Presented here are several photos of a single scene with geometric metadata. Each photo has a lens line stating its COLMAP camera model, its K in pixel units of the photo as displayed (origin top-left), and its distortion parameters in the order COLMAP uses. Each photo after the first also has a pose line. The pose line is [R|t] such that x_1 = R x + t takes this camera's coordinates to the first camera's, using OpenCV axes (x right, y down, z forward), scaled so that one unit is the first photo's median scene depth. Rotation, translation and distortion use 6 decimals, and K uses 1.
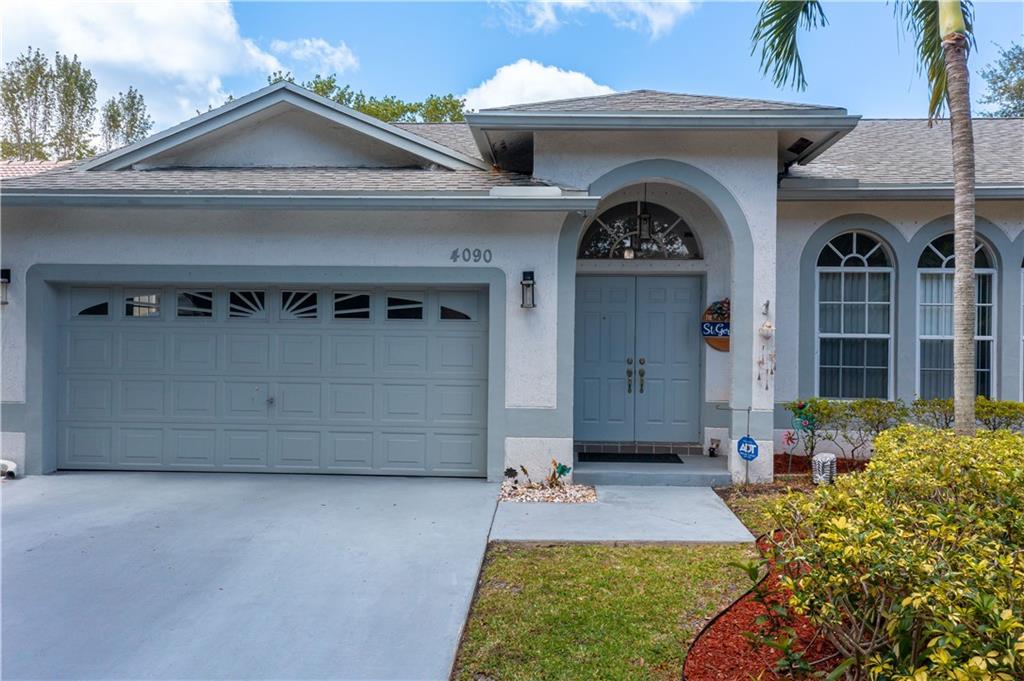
lens RADIAL K [[828.3, 0, 507.6], [0, 828.3, 343.3], [0, 0, 1]] dist [0.015763, 0.006357]
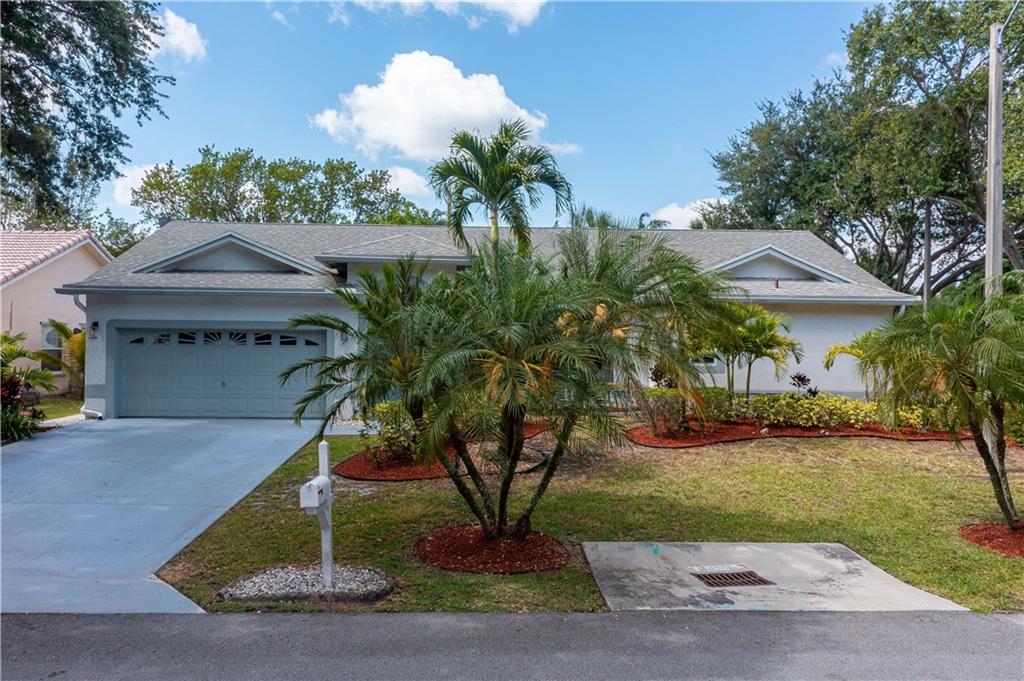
lens RADIAL K [[828.3, 0, 507.6], [0, 828.3, 343.3], [0, 0, 1]] dist [0.015763, 0.006357]
pose [[0.995142, -0.000891, 0.098445, 0.229563], [0.001998, 0.999936, -0.011142, -0.008562], [-0.098428, 0.011284, 0.995080, -1.194004]]
